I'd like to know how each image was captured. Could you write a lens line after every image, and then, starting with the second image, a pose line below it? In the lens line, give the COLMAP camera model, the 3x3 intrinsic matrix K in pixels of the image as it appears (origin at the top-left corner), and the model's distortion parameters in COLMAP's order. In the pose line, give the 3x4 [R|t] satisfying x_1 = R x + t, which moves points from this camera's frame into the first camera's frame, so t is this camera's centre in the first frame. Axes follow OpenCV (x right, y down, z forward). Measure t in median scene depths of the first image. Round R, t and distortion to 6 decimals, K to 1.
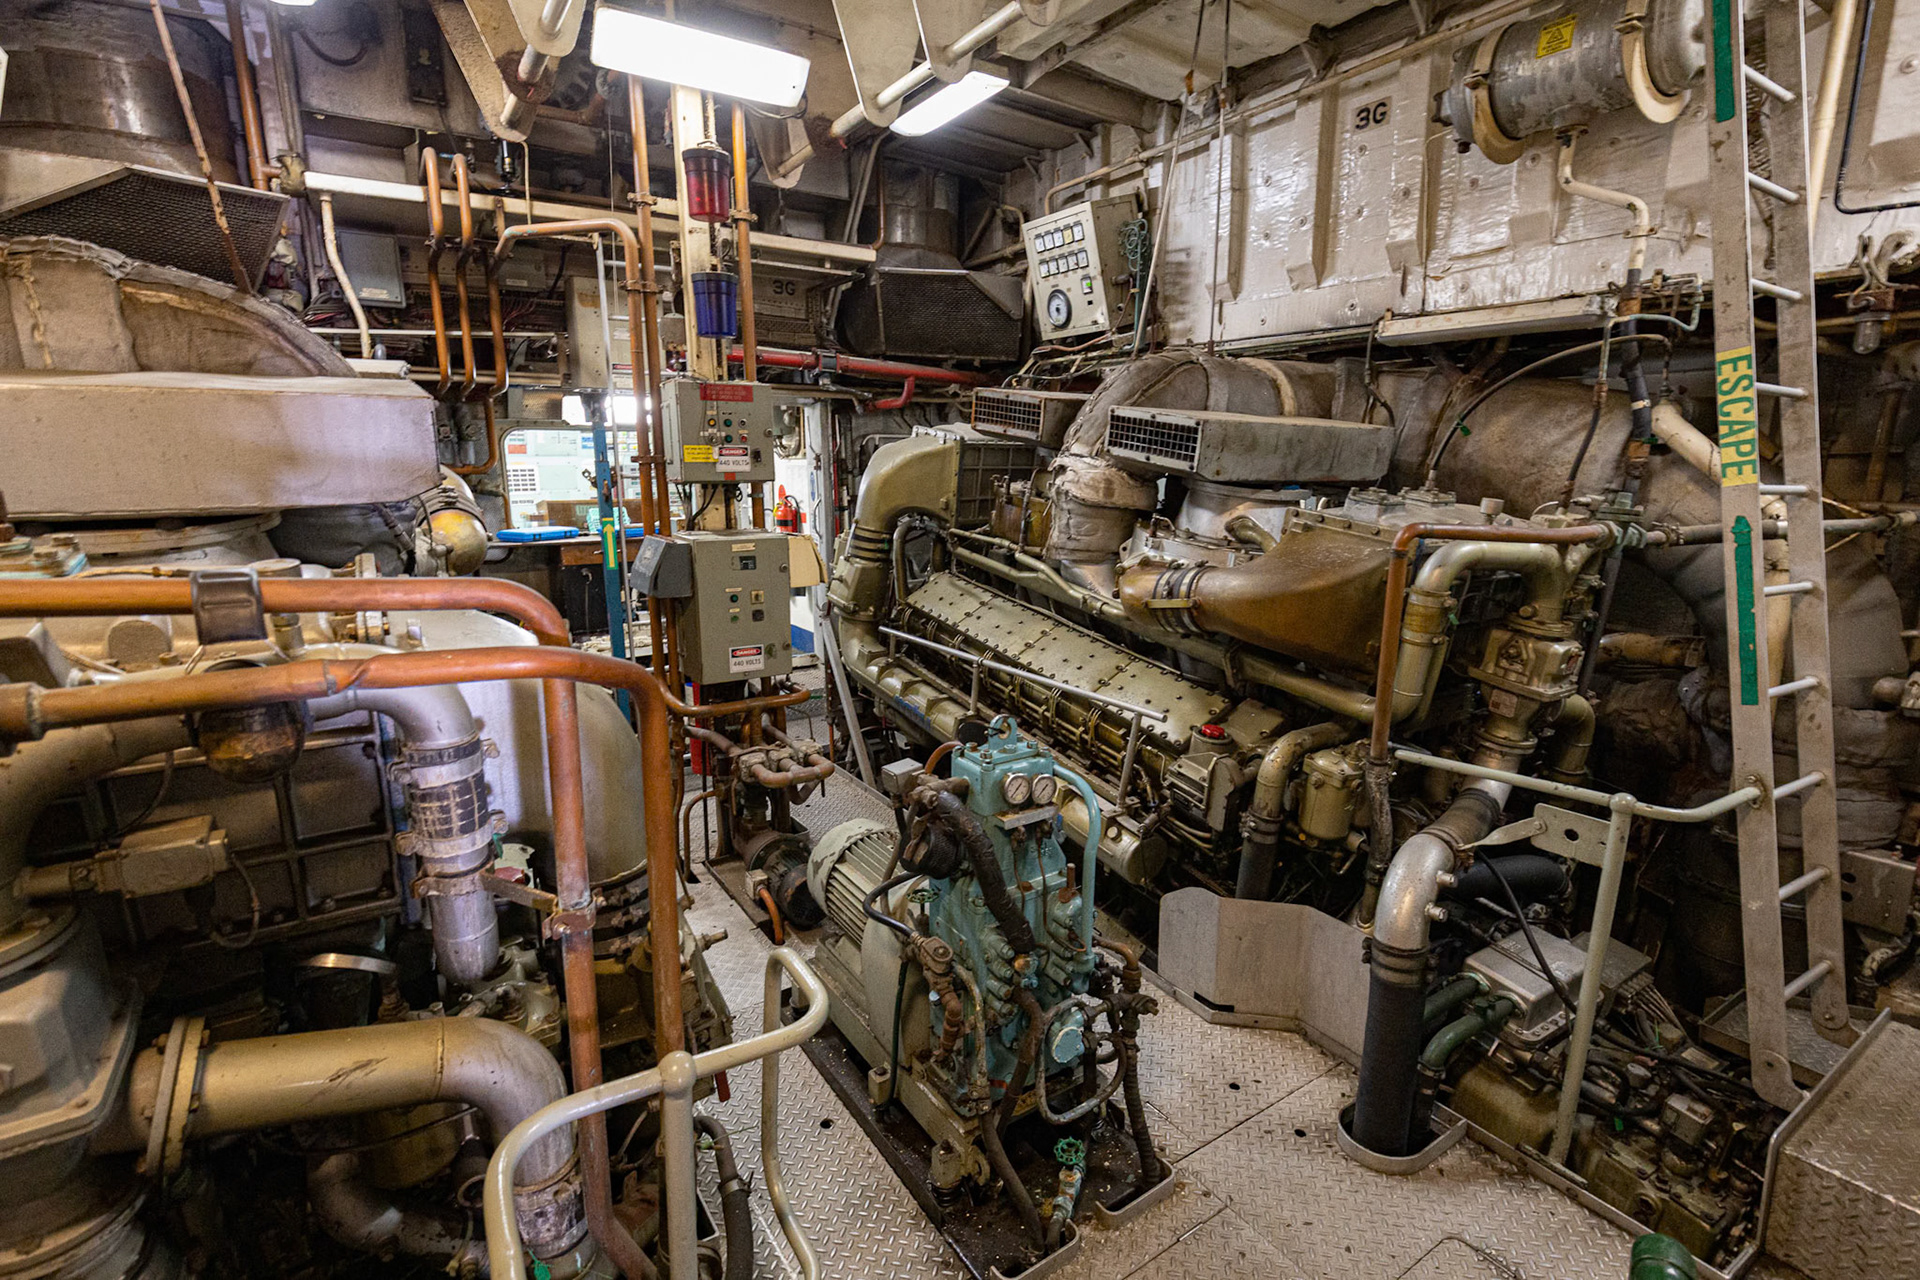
lens RADIAL K [[905.9, 0, 960.0], [0, 905.9, 640.0], [0, 0, 1]] dist [-0.000912, -0.000412]
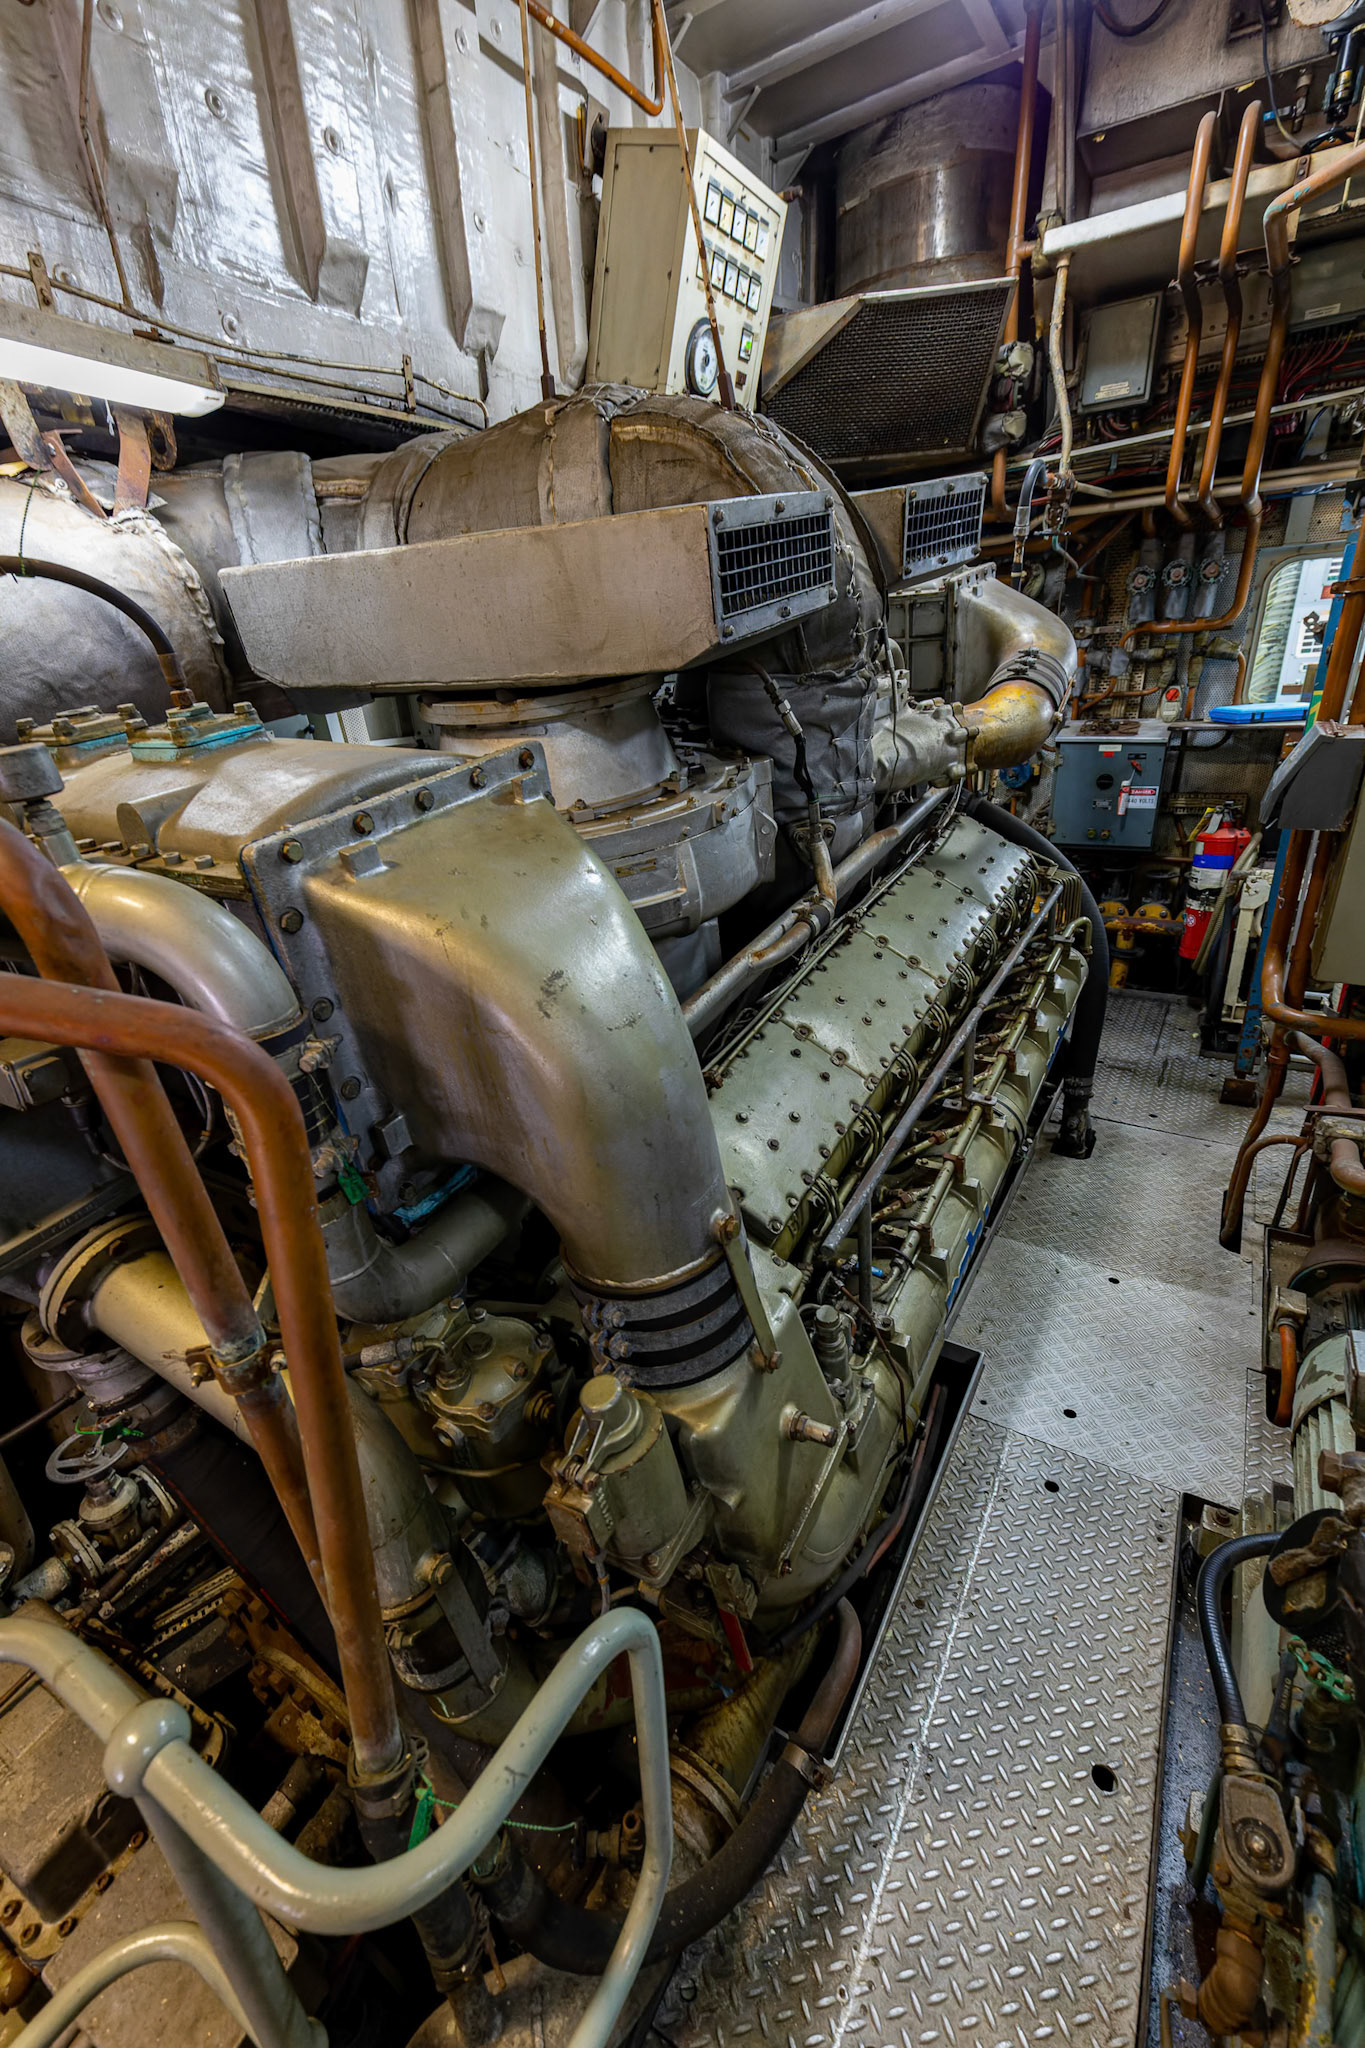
lens RADIAL K [[884.3, 0, 682.5], [0, 884.3, 1024.0], [0, 0, 1]] dist [0.023228, -0.000347]
pose [[0.434982, 0.320071, -0.841632, 0.044172], [-0.126710, 0.947148, 0.294711, -0.042743], [0.891479, -0.021551, 0.452549, 0.315131]]
